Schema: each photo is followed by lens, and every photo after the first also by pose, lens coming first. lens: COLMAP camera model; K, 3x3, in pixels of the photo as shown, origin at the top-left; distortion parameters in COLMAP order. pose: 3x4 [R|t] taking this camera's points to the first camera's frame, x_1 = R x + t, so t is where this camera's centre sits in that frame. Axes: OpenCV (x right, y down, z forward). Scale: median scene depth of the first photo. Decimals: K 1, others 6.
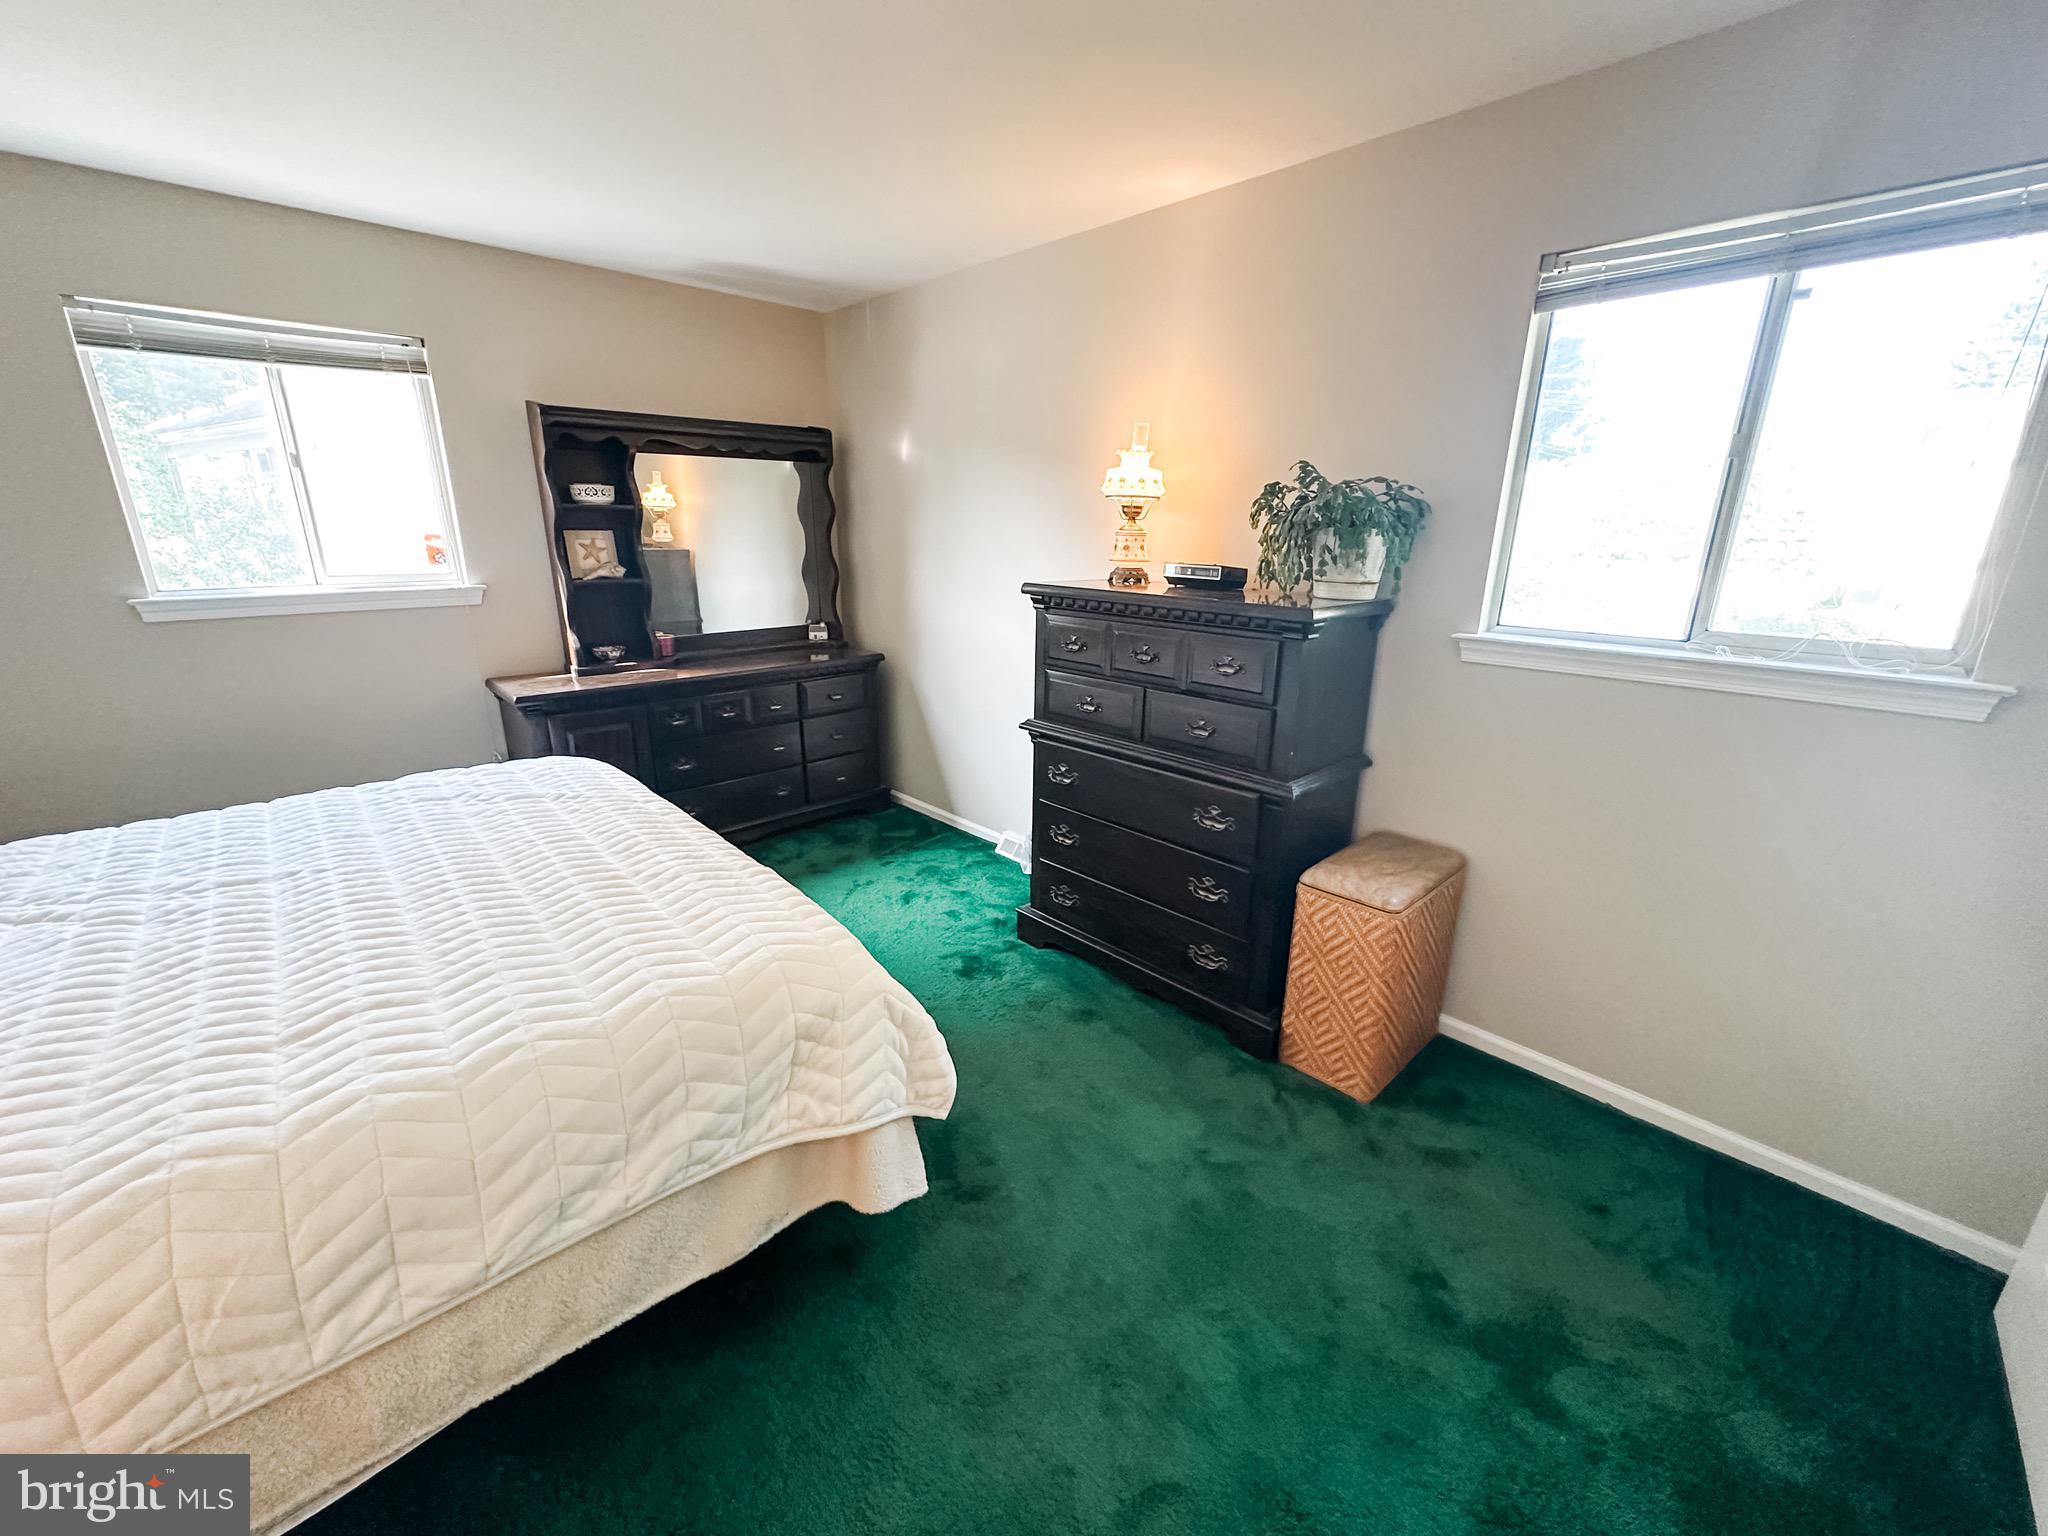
lens RADIAL K [[820.4, 0, 1027.8], [0, 820.4, 772.6], [0, 0, 1]] dist [-0.000482, 0.000019]
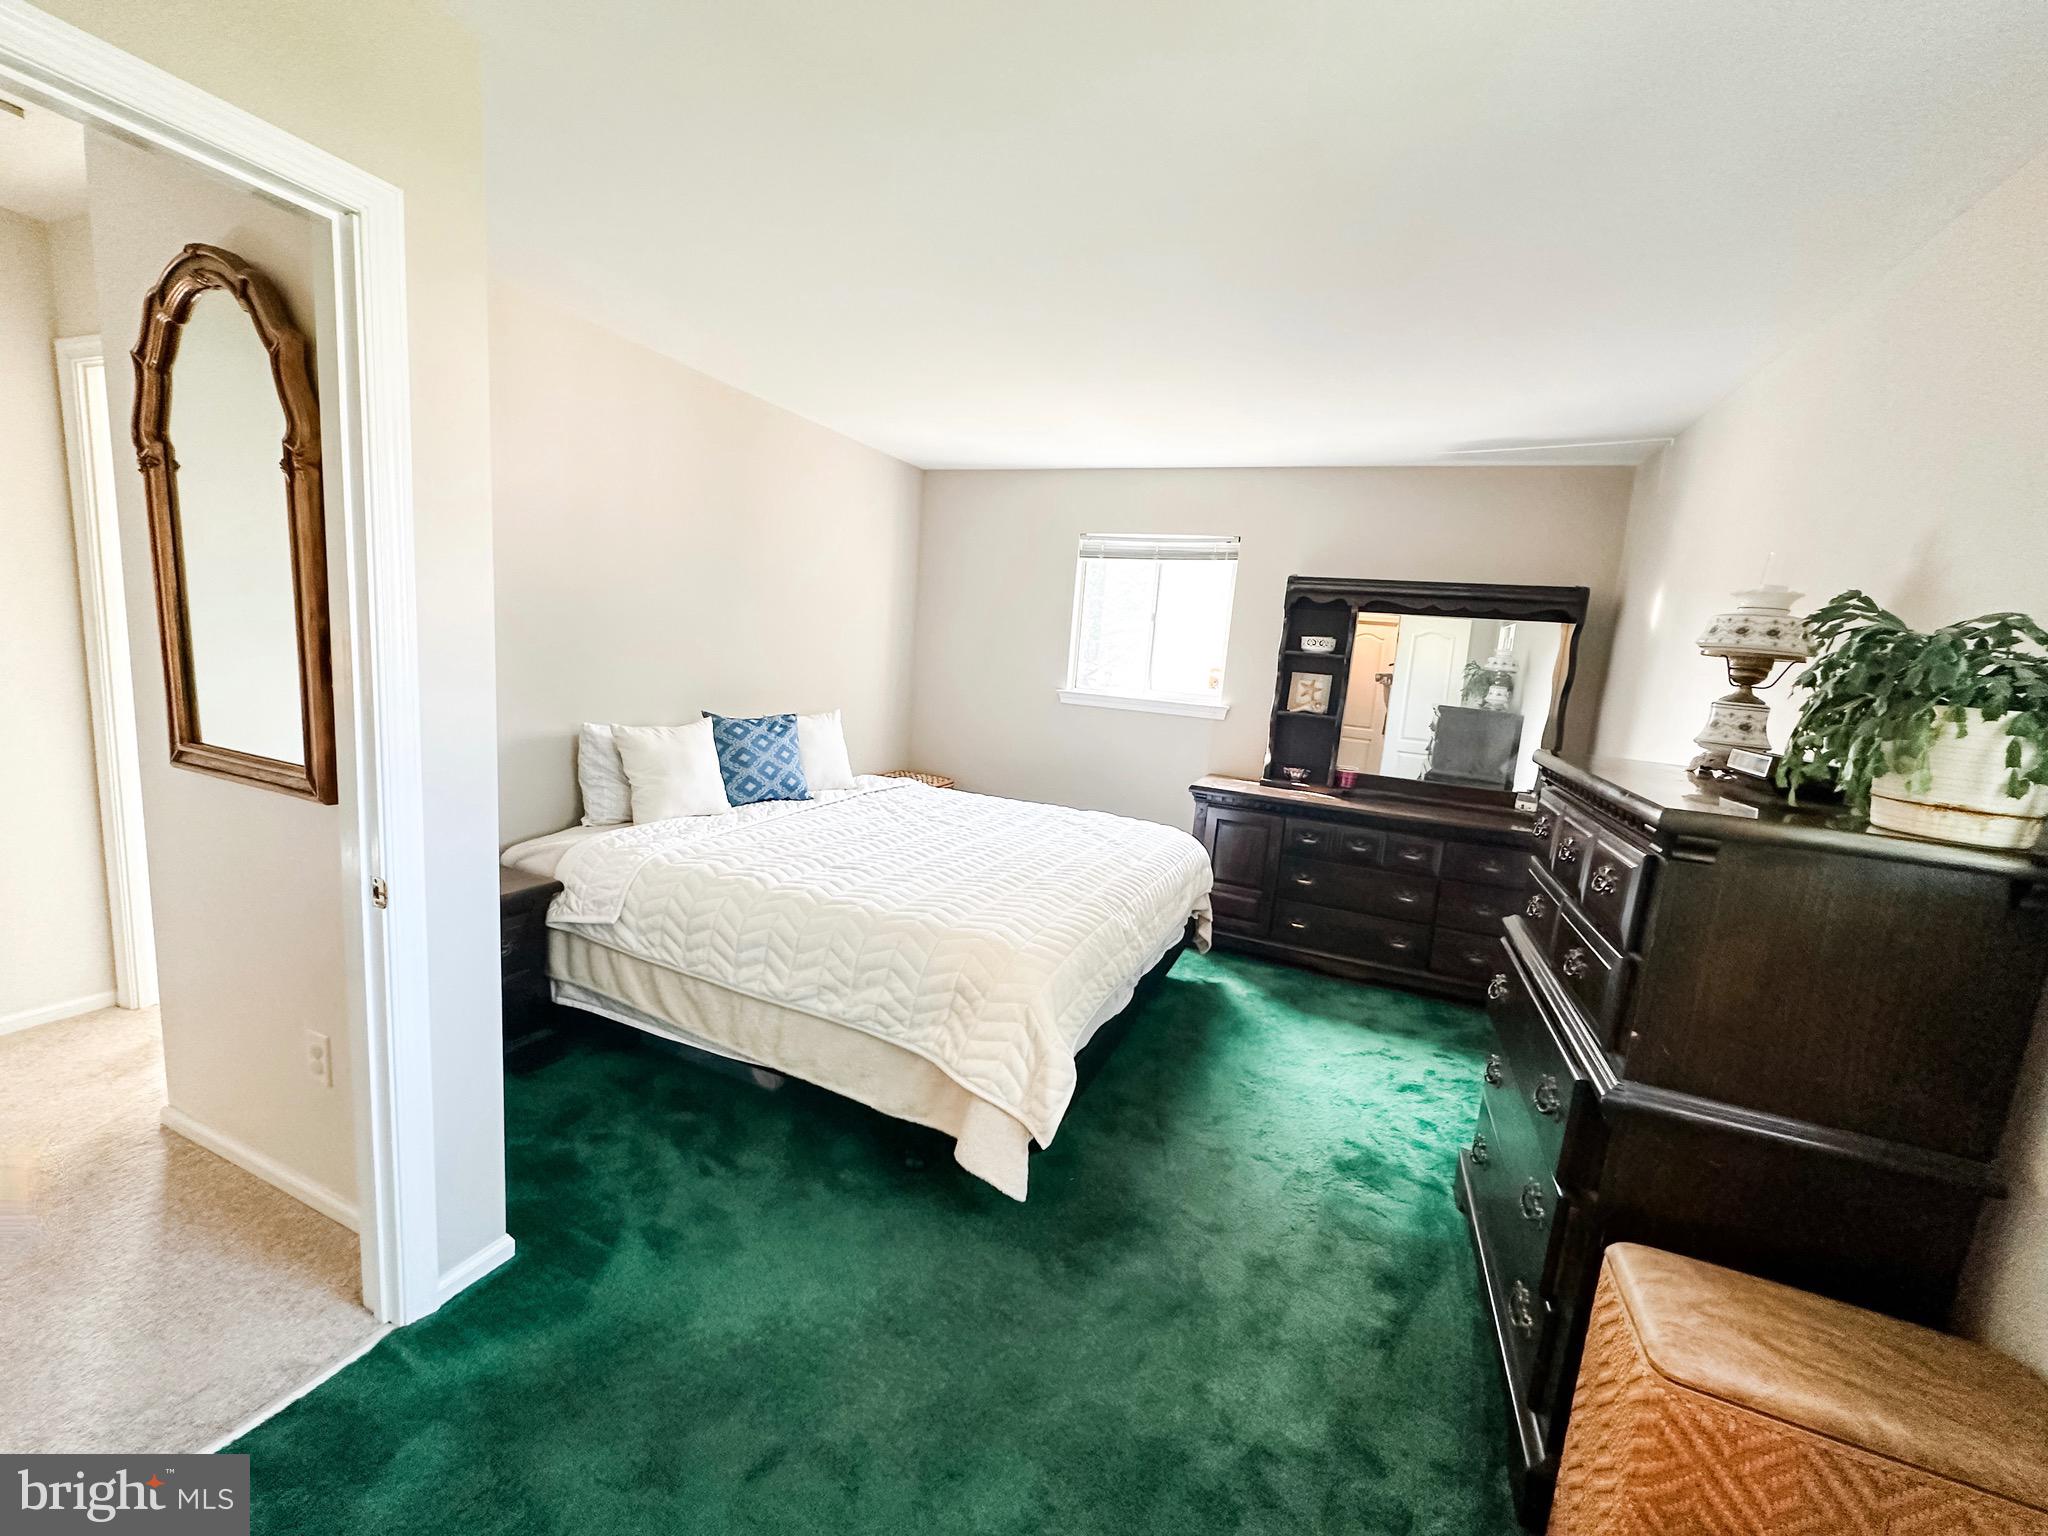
lens RADIAL K [[820.4, 0, 1019.7], [0, 820.4, 767.3], [0, 0, 1]] dist [-0.000482, 0.000019]
pose [[0.390232, 0.158588, -0.906956, 0.511517], [-0.343310, 0.939077, 0.016490, -0.047998], [0.854317, 0.304932, 0.420903, 0.209507]]
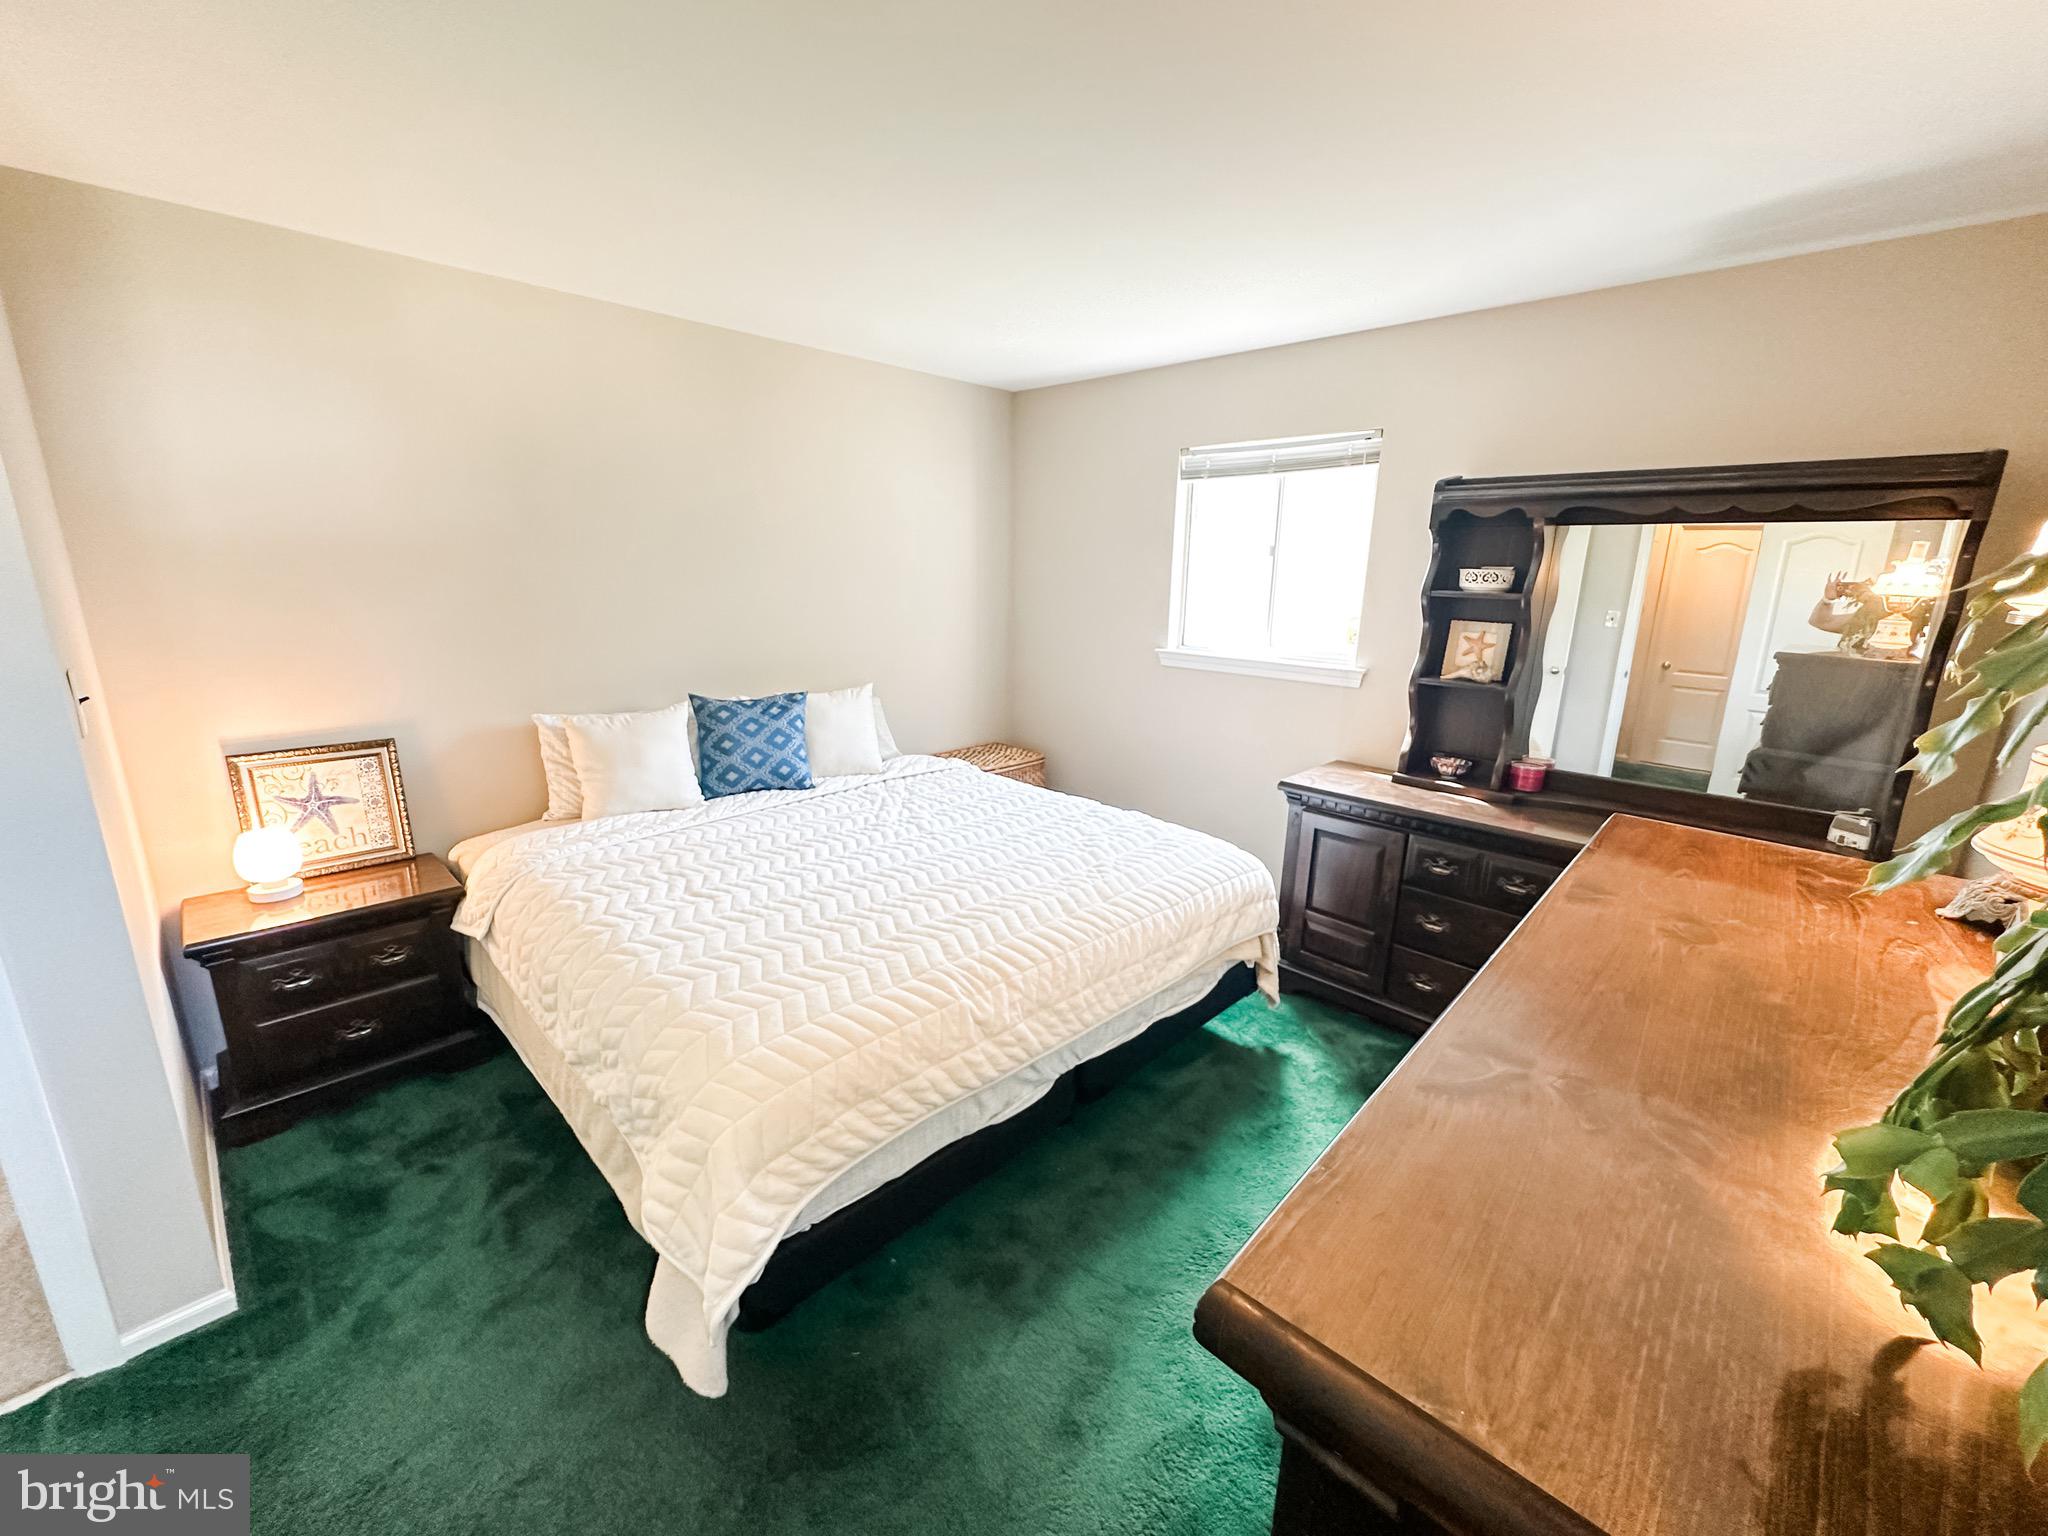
lens RADIAL K [[820.4, 0, 1020.0], [0, 820.4, 767.2], [0, 0, 1]] dist [-0.000482, 0.000019]
pose [[0.038807, 0.233528, -0.971575, 0.350803], [-0.313582, 0.926036, 0.210057, -0.234249], [0.948768, 0.296517, 0.109167, 0.639270]]
